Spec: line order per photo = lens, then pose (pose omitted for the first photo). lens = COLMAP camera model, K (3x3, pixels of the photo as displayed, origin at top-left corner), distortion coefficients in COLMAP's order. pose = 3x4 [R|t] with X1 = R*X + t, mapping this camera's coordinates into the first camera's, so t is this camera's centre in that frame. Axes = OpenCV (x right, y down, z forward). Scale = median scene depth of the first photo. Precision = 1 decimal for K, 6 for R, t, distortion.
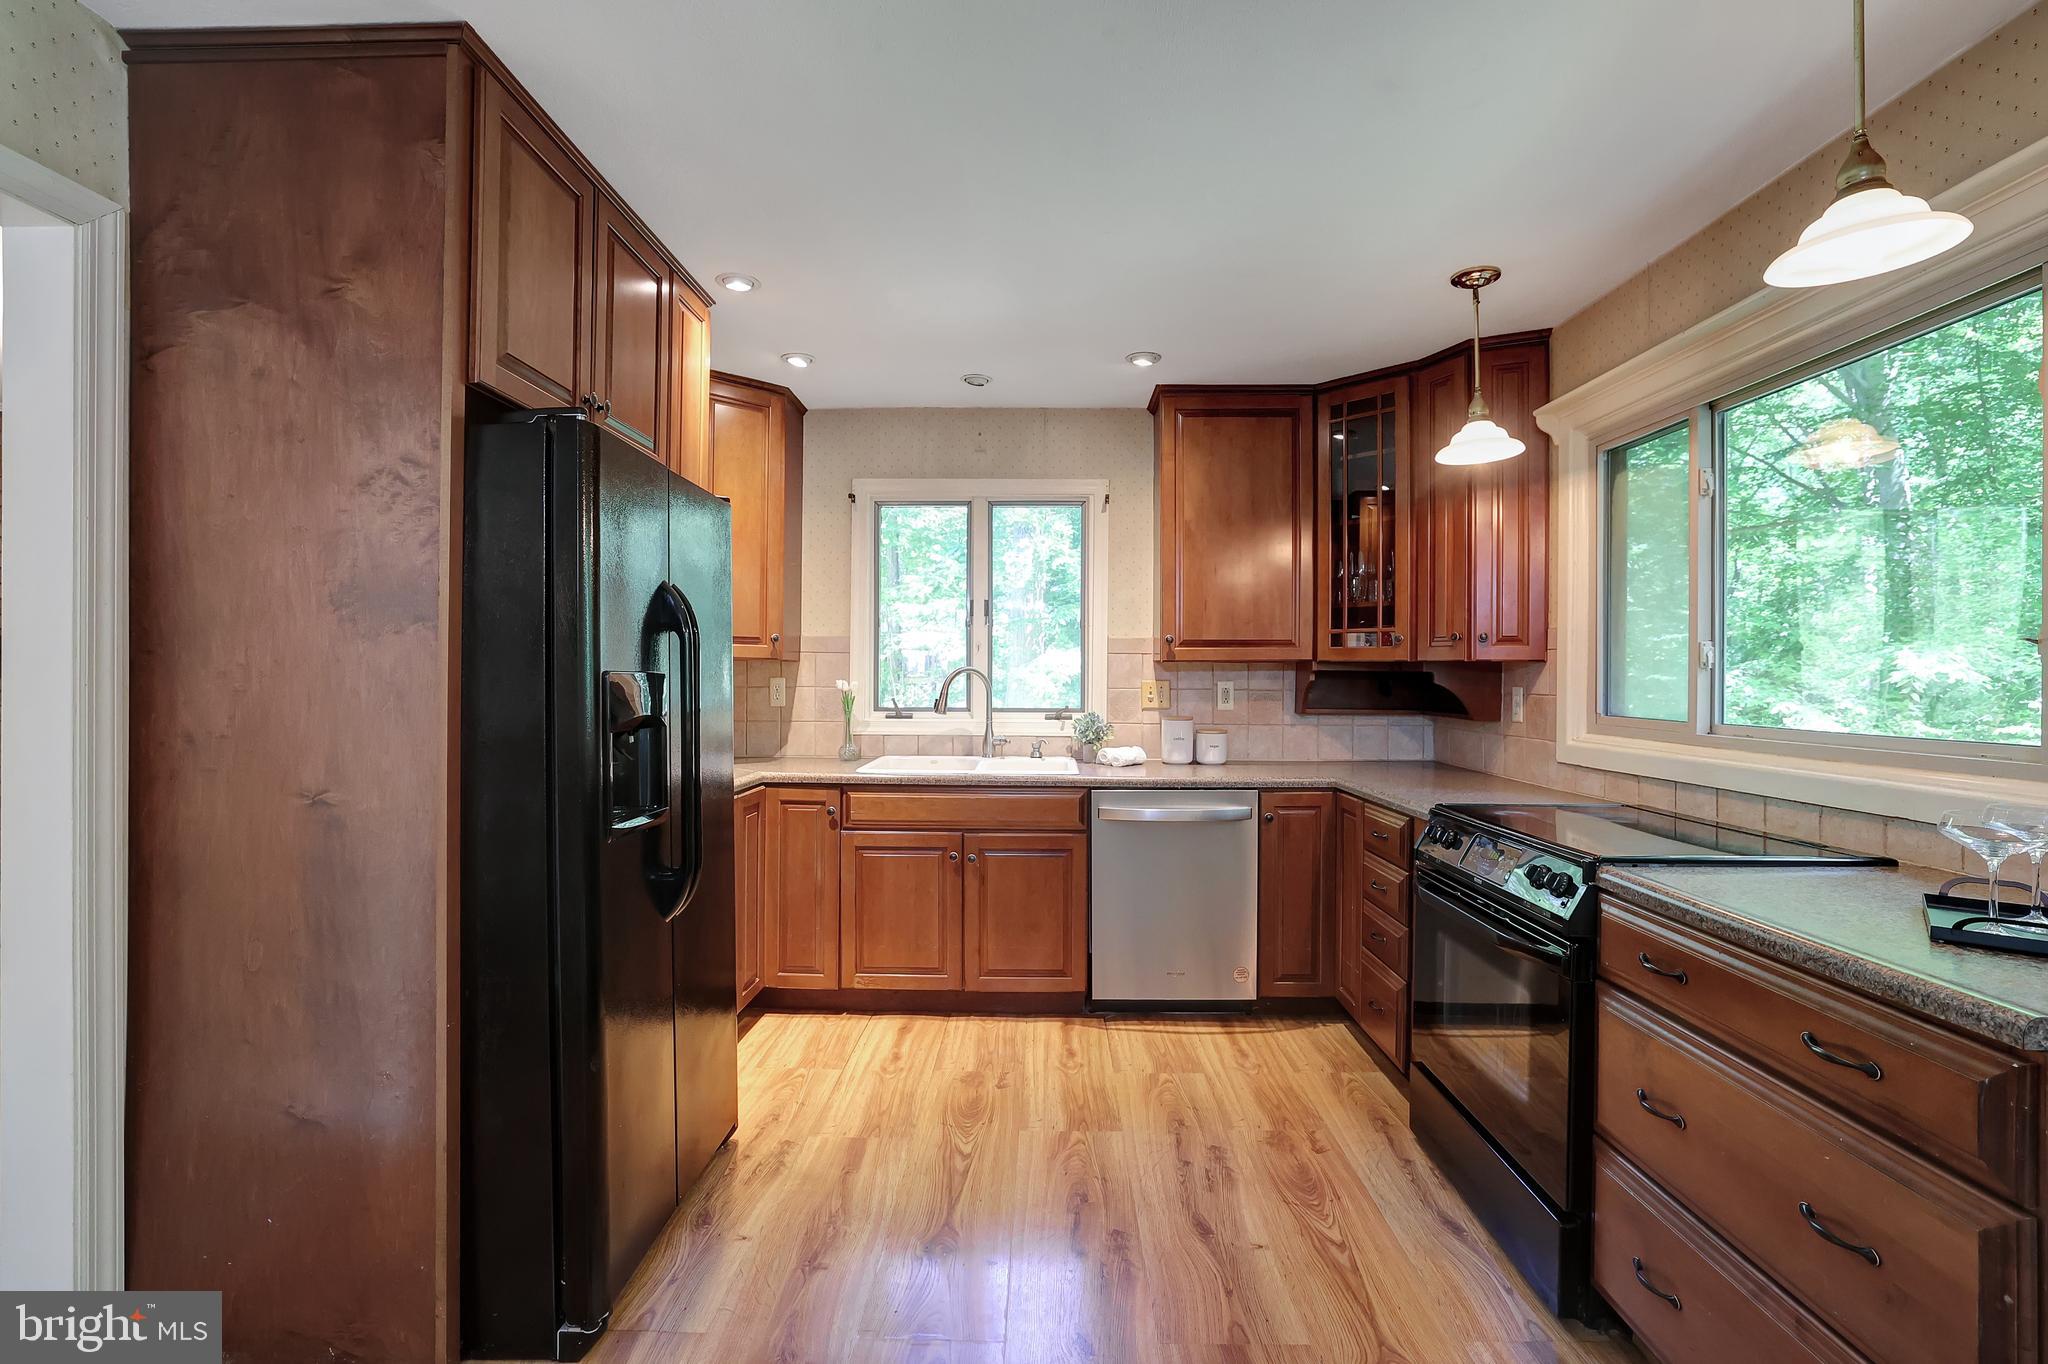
lens RADIAL K [[890.4, 0, 1026.8], [0, 890.4, 680.5], [0, 0, 1]] dist [-0.045049, 0.017246]
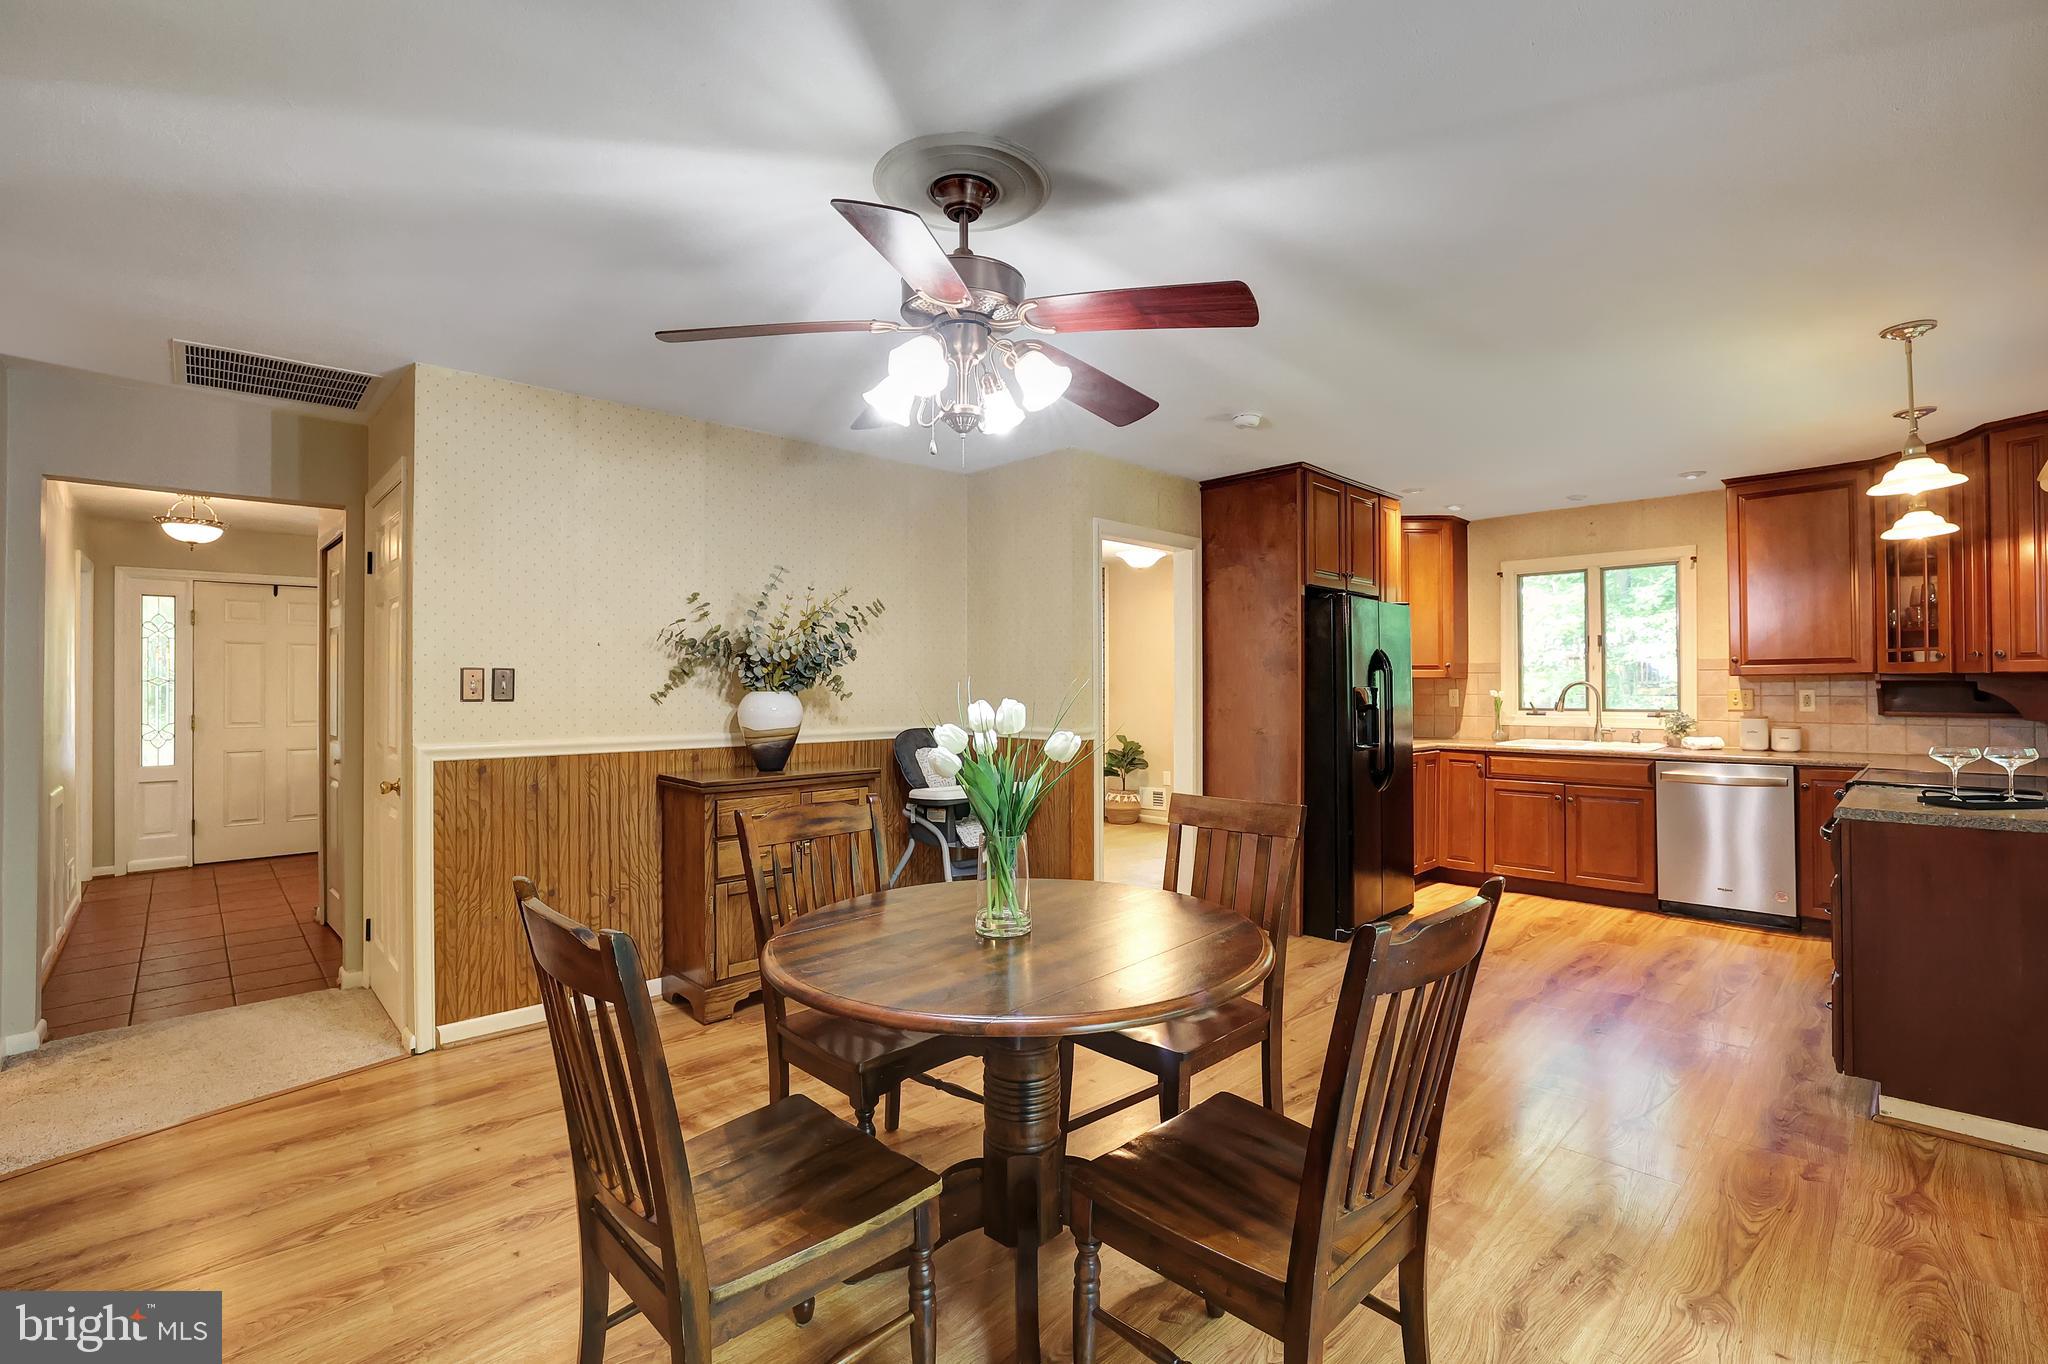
lens RADIAL K [[890.4, 0, 1026.8], [0, 890.4, 680.5], [0, 0, 1]] dist [-0.045049, 0.017246]
pose [[0.703997, -0.013091, -0.710082, 0.339769], [0.002662, 0.999872, -0.015795, 0.004902], [0.710198, 0.009229, 0.703941, -0.742449]]
